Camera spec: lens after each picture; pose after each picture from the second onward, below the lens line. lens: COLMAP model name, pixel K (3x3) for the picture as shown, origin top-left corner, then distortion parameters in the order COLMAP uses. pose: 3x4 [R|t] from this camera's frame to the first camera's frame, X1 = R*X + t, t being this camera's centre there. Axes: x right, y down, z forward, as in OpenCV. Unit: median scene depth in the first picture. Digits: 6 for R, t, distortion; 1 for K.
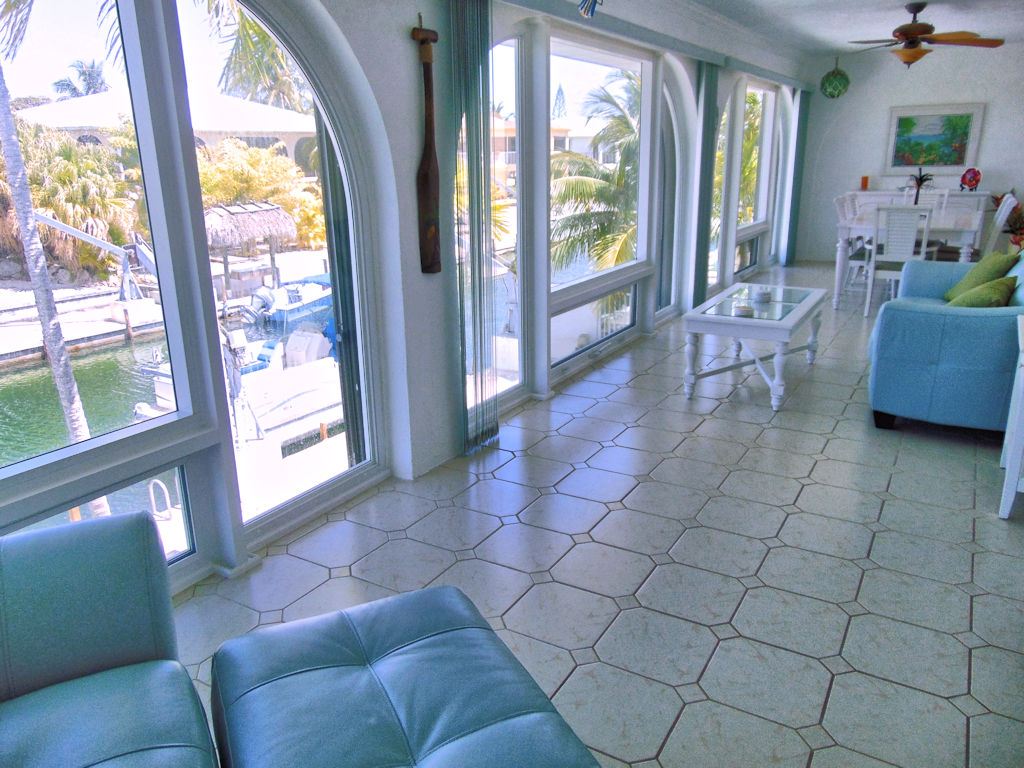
lens RADIAL K [[774.6, 0, 512.0], [0, 774.6, 384.0], [0, 0, 1]] dist [-0.000755, 0.061188]
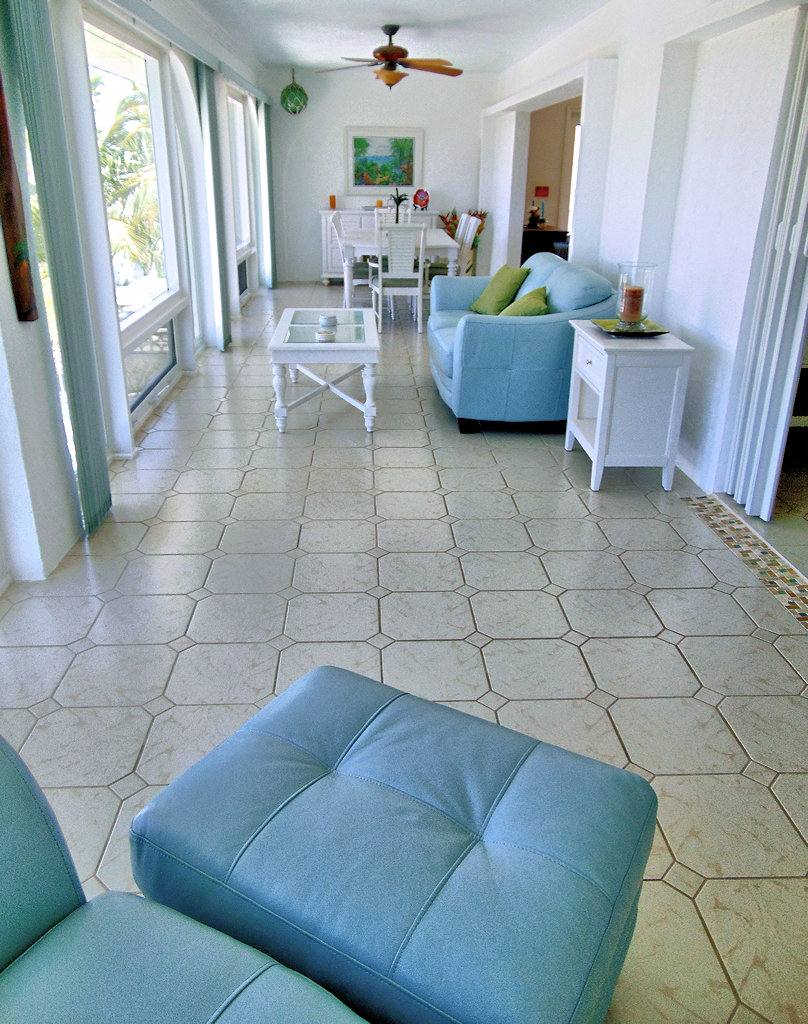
lens RADIAL K [[797.5, 0, 404.0], [0, 797.5, 512.0], [0, 0, 1]] dist [-0.007777, 0.006271]
pose [[0.840734, -0.197066, 0.504312, -0.122891], [0.136040, 0.978418, 0.155536, -0.013748], [-0.524079, -0.062158, 0.849398, 0.049367]]
